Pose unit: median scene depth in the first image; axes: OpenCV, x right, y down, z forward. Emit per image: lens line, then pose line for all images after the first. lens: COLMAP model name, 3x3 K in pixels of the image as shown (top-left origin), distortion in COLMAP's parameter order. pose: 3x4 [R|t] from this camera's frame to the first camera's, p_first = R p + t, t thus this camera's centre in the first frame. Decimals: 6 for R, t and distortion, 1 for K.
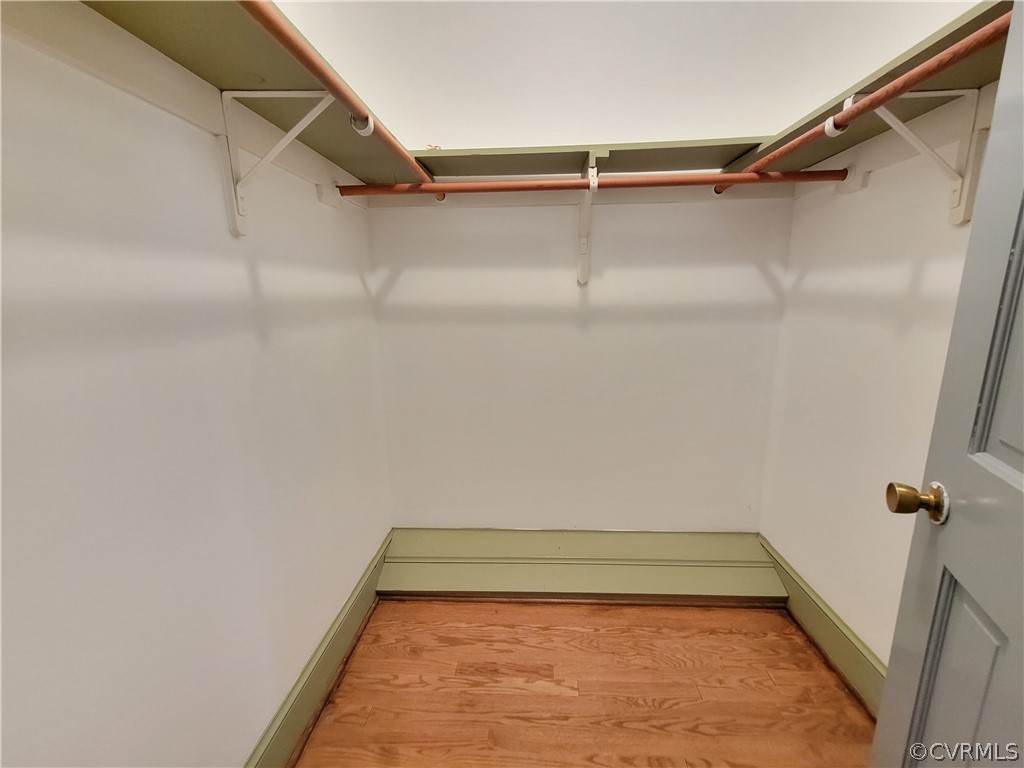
lens RADIAL K [[420.0, 0, 518.4], [0, 420.0, 381.2], [0, 0, 1]] dist [0.001282, 0.000029]
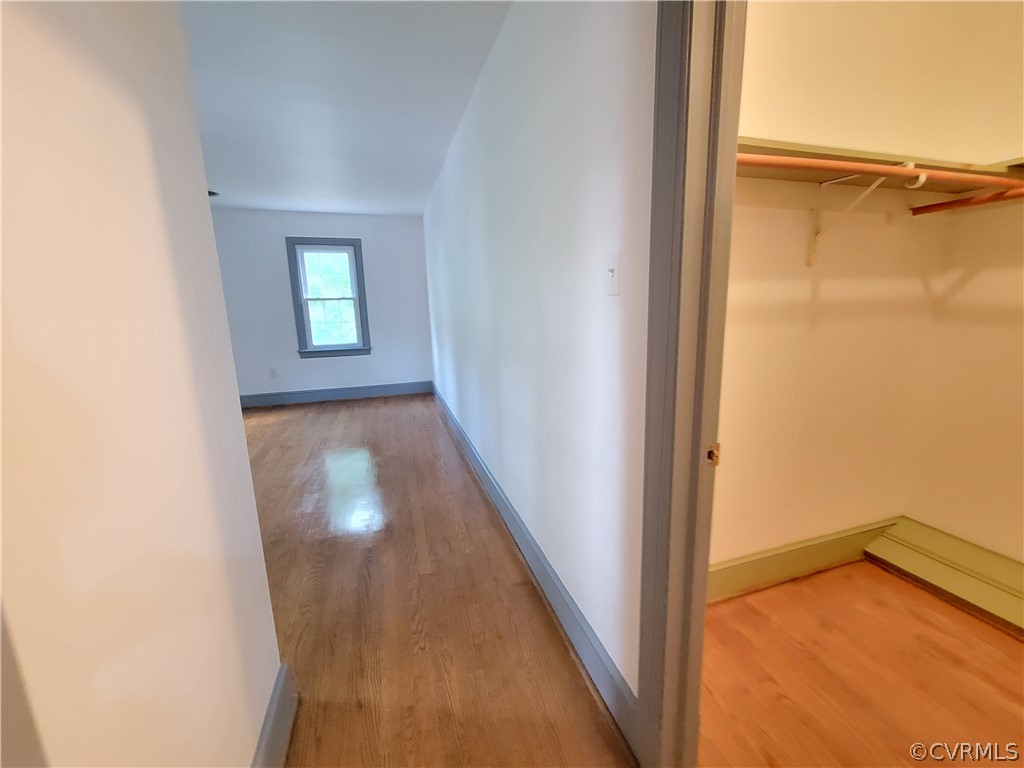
lens RADIAL K [[420.0, 0, 518.4], [0, 420.0, 381.2], [0, 0, 1]] dist [0.001282, 0.000029]
pose [[0.346609, 0.181609, -0.920261, 0.381551], [-0.174394, 0.976450, 0.127013, 0.072091], [0.921656, 0.116464, 0.370117, -0.442519]]
